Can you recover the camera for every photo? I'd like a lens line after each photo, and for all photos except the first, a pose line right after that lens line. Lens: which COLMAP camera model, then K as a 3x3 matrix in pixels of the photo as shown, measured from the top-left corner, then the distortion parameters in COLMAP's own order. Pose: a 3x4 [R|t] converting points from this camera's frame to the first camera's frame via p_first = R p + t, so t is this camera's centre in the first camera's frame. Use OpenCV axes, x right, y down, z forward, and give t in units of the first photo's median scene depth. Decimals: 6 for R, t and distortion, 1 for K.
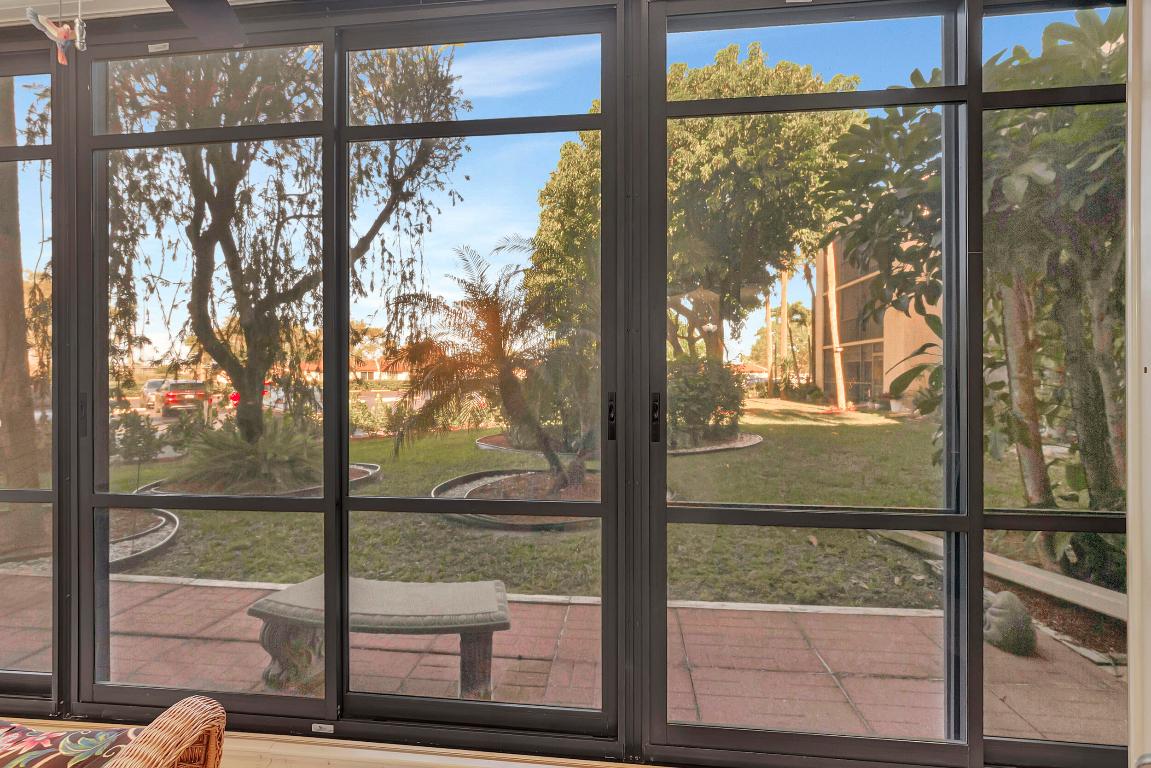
lens RADIAL K [[493.7, 0, 572.9], [0, 493.7, 371.5], [0, 0, 1]] dist [0.000671, 0.000012]
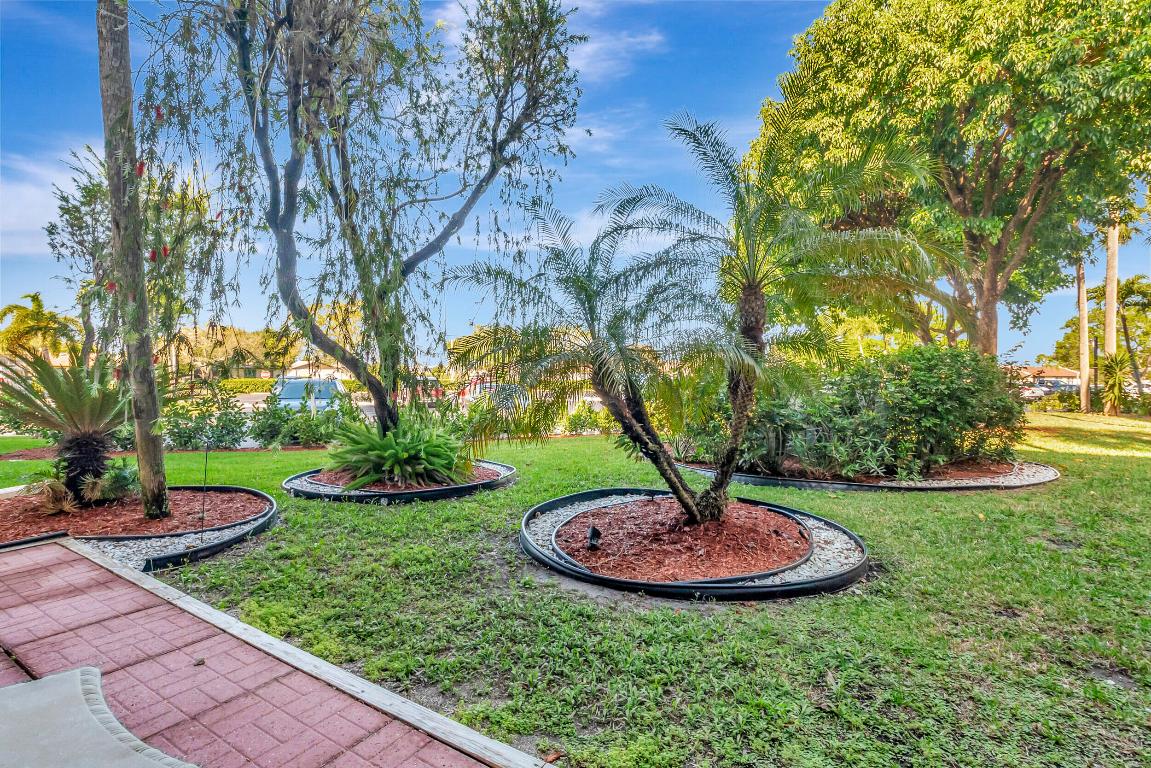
lens RADIAL K [[504.4, 0, 574.7], [0, 504.4, 374.1], [0, 0, 1]] dist [-0.000148, 0.000076]
pose [[0.915680, 0.007532, -0.401837, 0.056611], [-0.007059, 0.999972, 0.002657, 0.005280], [0.401846, 0.000404, 0.915707, 0.115507]]
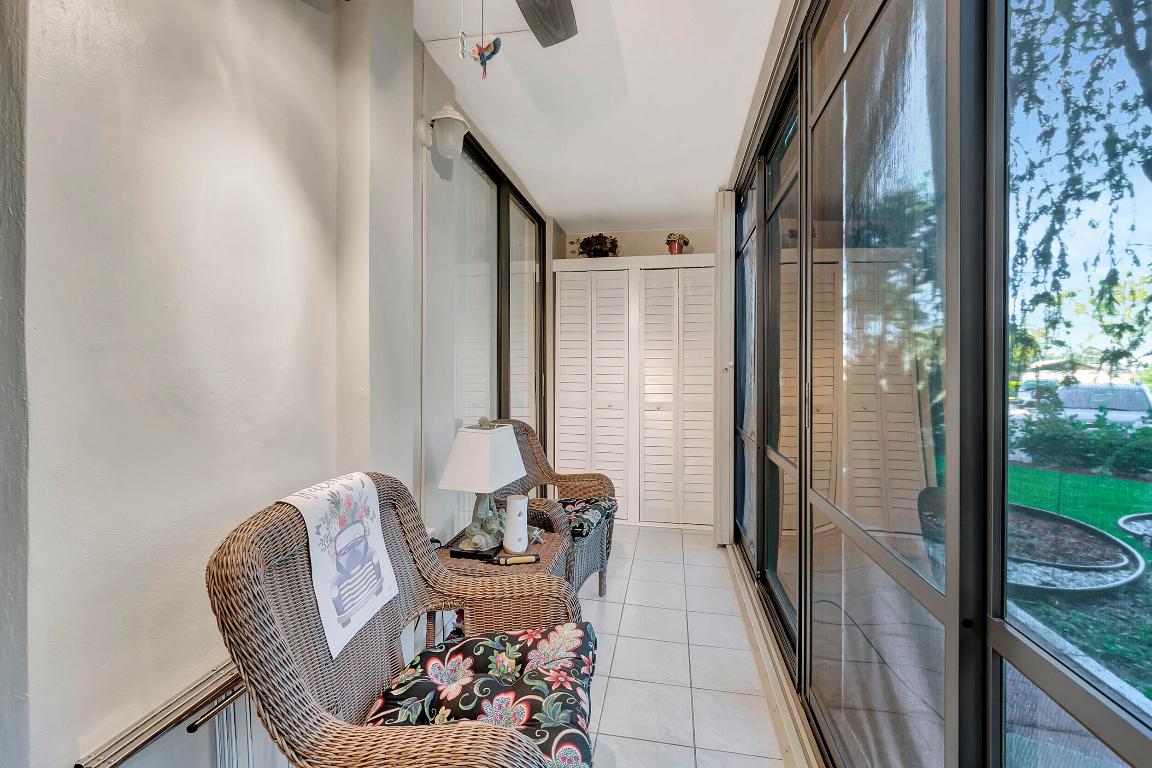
lens RADIAL K [[504.8, 0, 575.2], [0, 504.8, 374.1], [0, 0, 1]] dist [-0.000148, 0.000076]
pose [[-0.081110, 0.004694, -0.996694, 0.004717], [0.000017, 0.999989, 0.004708, 0.003083], [0.996705, 0.000365, -0.081109, 0.082077]]
